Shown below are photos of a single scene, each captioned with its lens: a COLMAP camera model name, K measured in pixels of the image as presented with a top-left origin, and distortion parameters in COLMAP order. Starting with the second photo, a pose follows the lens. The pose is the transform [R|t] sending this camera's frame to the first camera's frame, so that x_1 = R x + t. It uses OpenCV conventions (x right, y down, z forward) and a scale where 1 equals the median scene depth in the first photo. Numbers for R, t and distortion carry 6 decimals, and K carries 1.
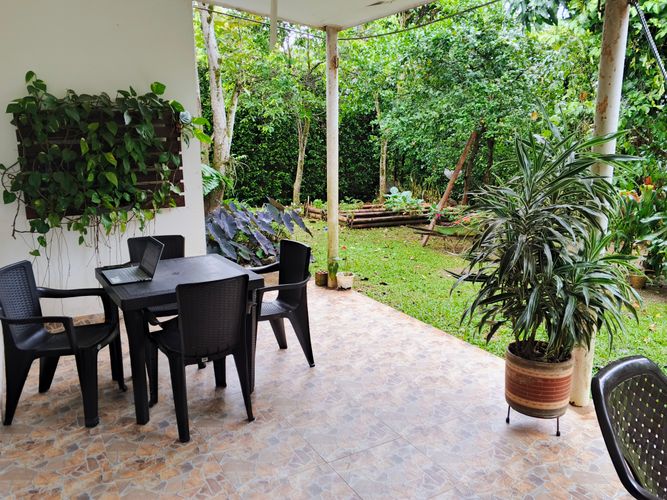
lens RADIAL K [[538.9, 0, 333.1], [0, 538.9, 255.4], [0, 0, 1]] dist [0.039768, -0.069517]
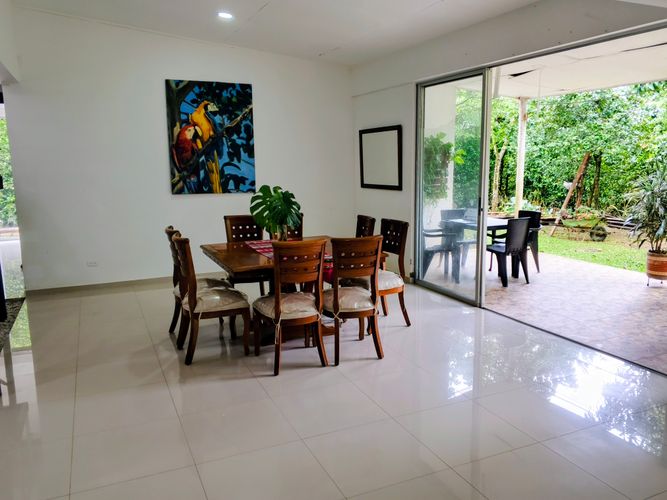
lens RADIAL K [[538.9, 0, 332.0], [0, 538.9, 254.5], [0, 0, 1]] dist [0.039768, -0.069517]
pose [[0.993556, 0.010456, -0.112858, -0.336059], [-0.015189, 0.999037, -0.041159, 0.135962], [0.112319, 0.042608, 0.992758, -0.639319]]
